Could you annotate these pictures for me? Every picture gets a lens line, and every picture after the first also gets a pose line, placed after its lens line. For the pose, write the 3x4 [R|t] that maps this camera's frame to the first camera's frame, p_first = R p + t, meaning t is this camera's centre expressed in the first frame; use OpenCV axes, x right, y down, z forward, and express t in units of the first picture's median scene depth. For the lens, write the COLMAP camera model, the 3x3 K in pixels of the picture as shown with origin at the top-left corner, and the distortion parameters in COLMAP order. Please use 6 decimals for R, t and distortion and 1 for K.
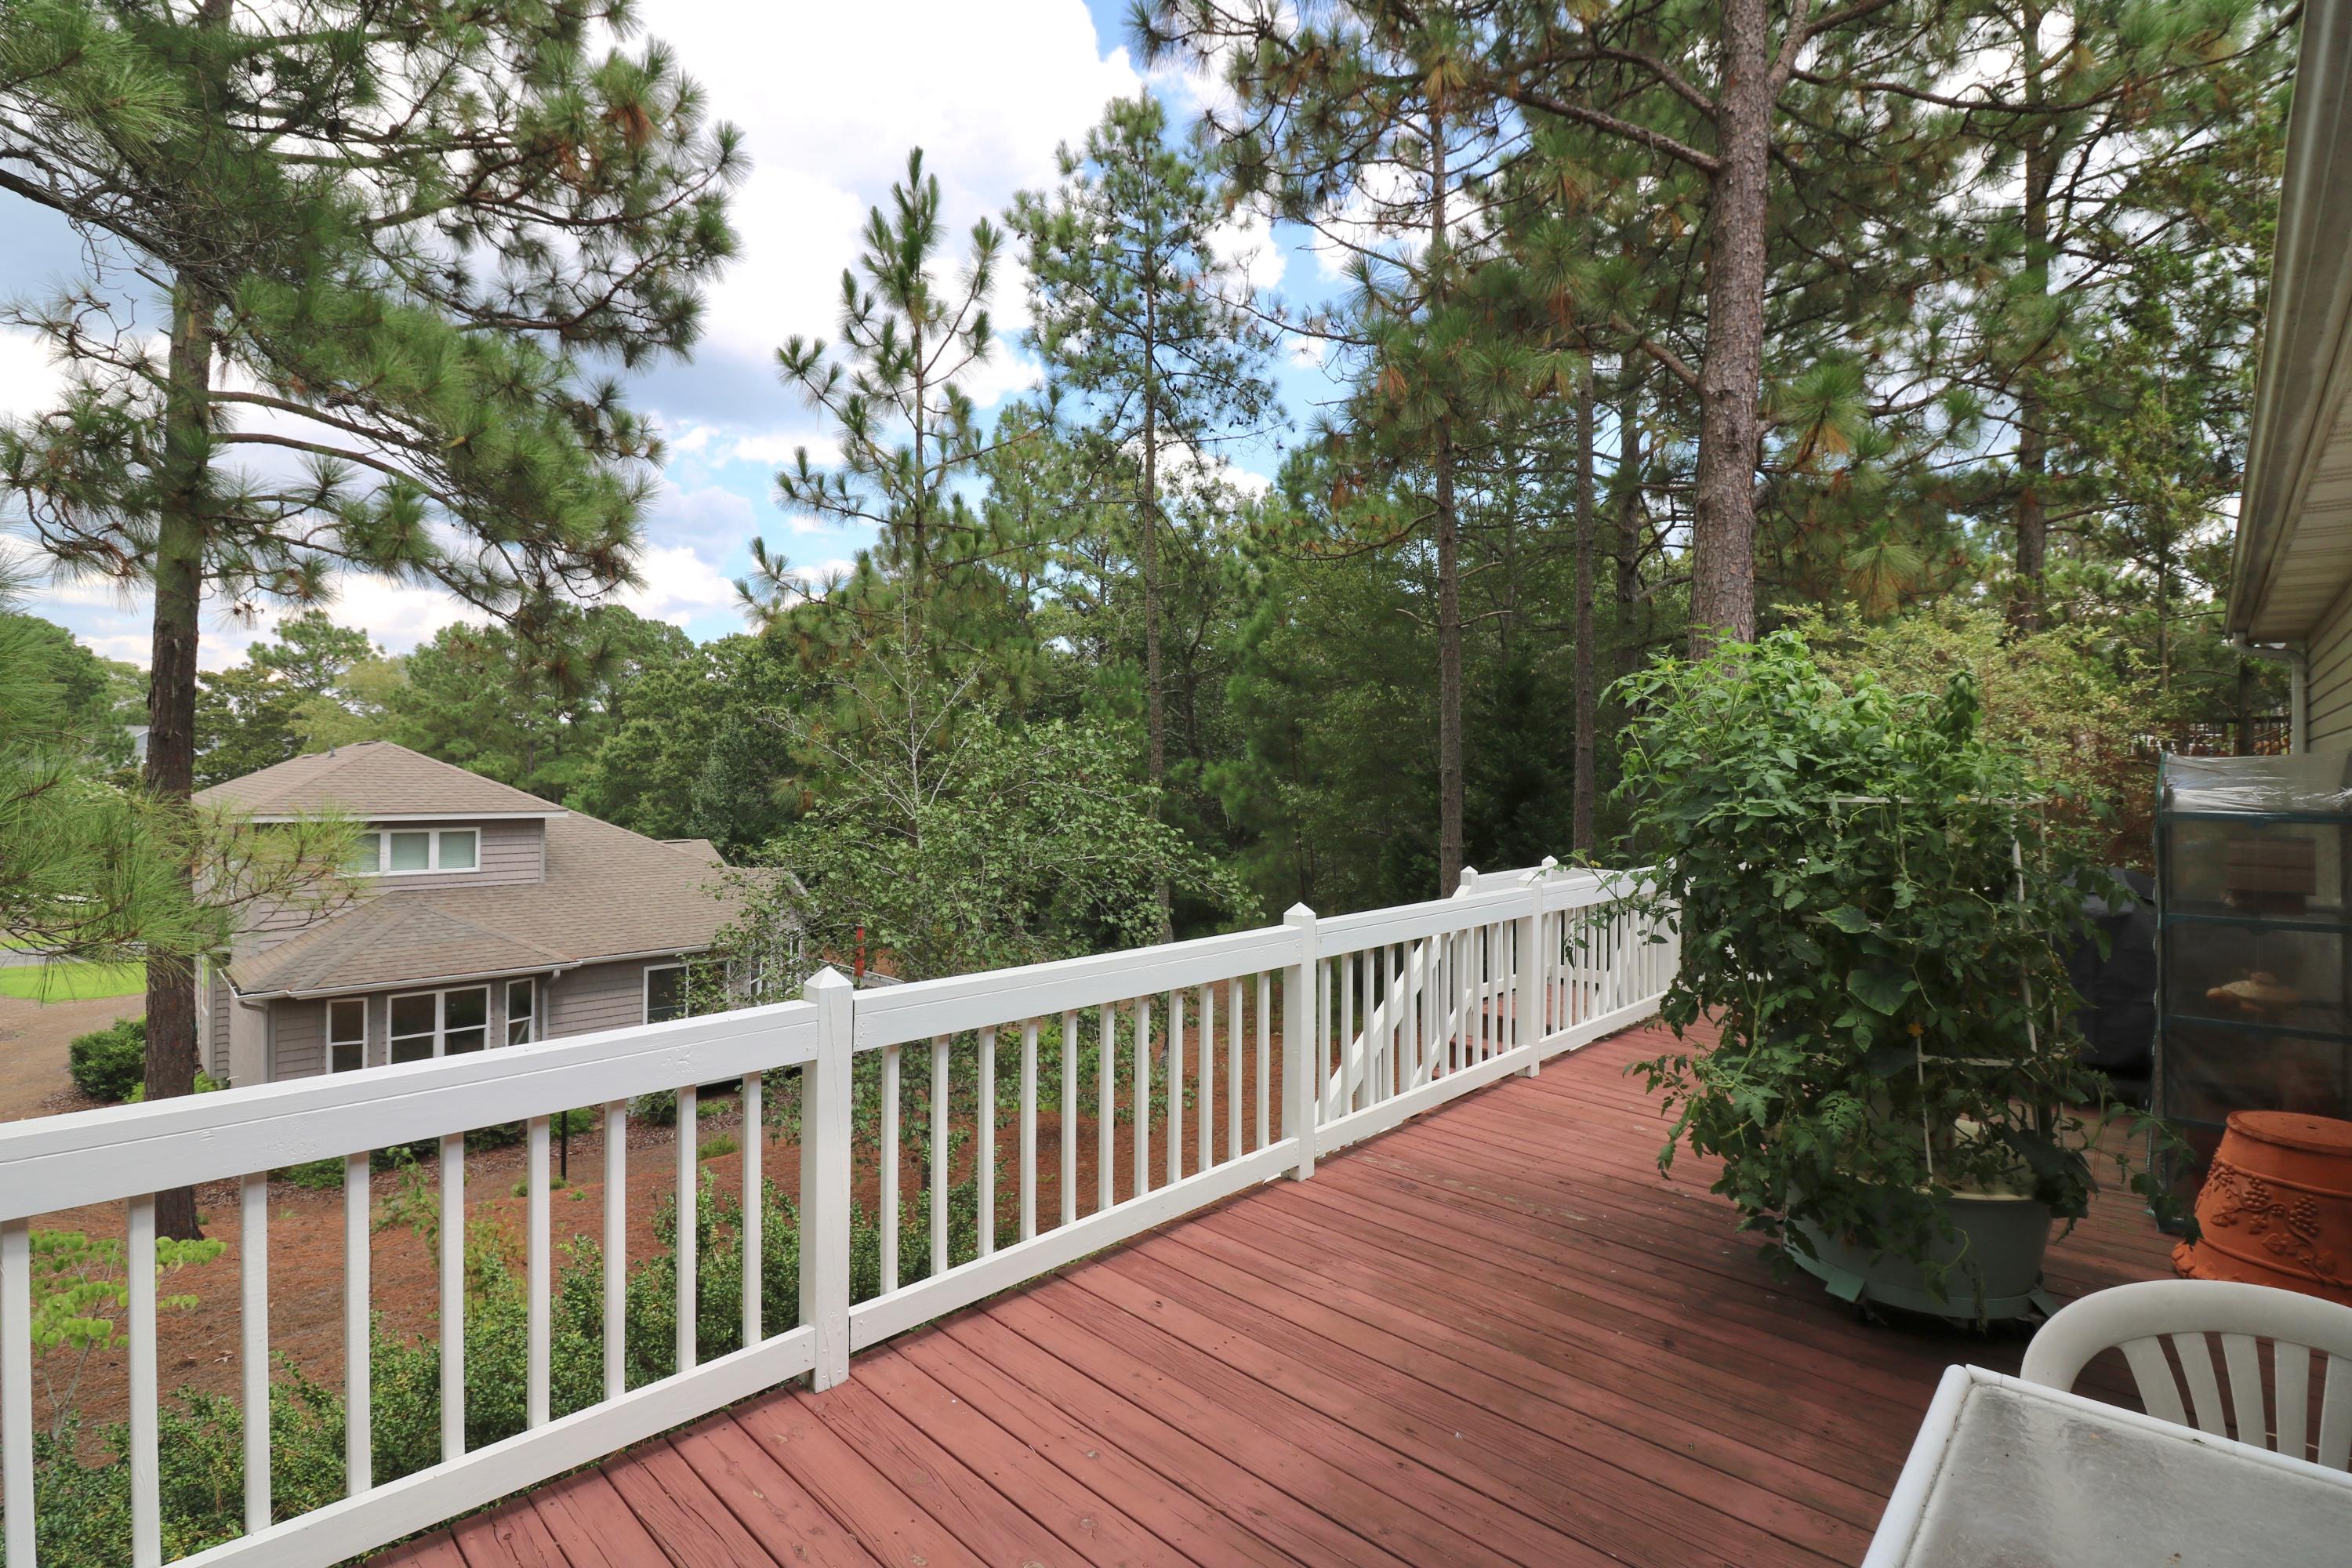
lens RADIAL K [[1087.3, 0, 1155.5], [0, 1087.3, 761.1], [0, 0, 1]] dist [0.002099, -0.012946]
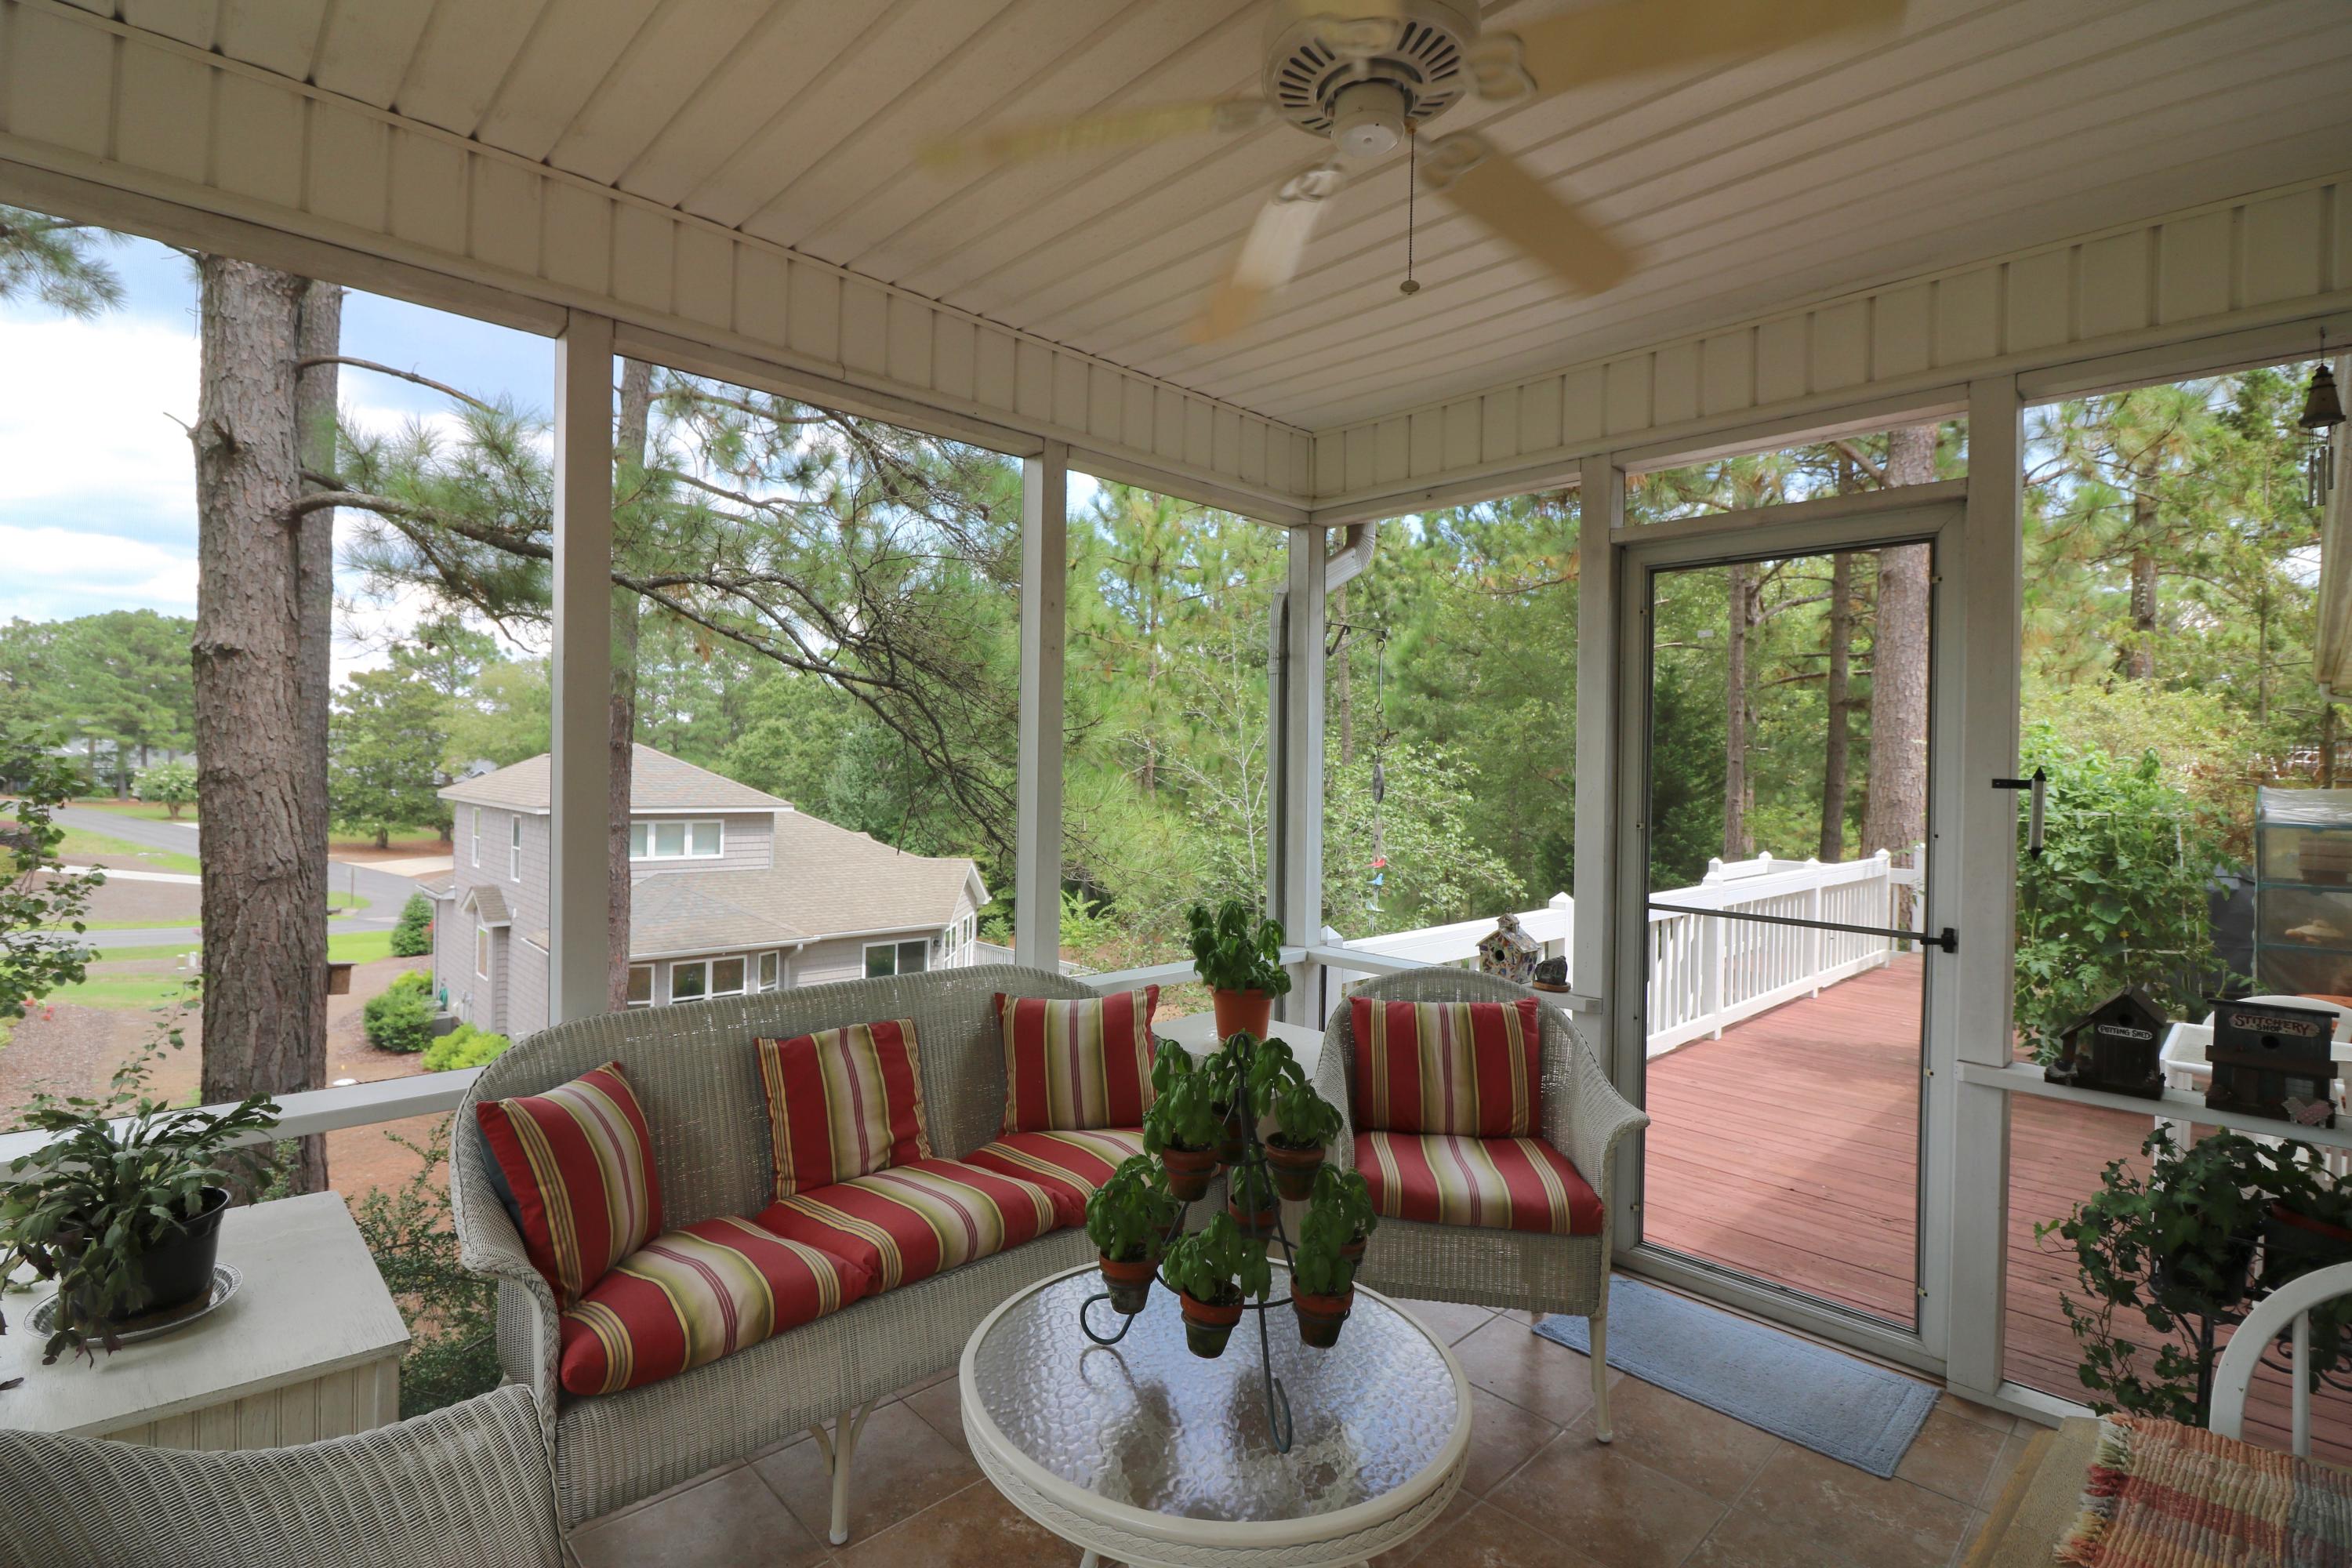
lens RADIAL K [[1087.3, 0, 1155.5], [0, 1087.3, 761.1], [0, 0, 1]] dist [0.002099, -0.012946]
pose [[0.998719, 0.008303, -0.049911, -0.330561], [-0.008287, 0.999966, 0.000539, -0.016238], [0.049913, -0.000125, 0.998754, -0.357129]]
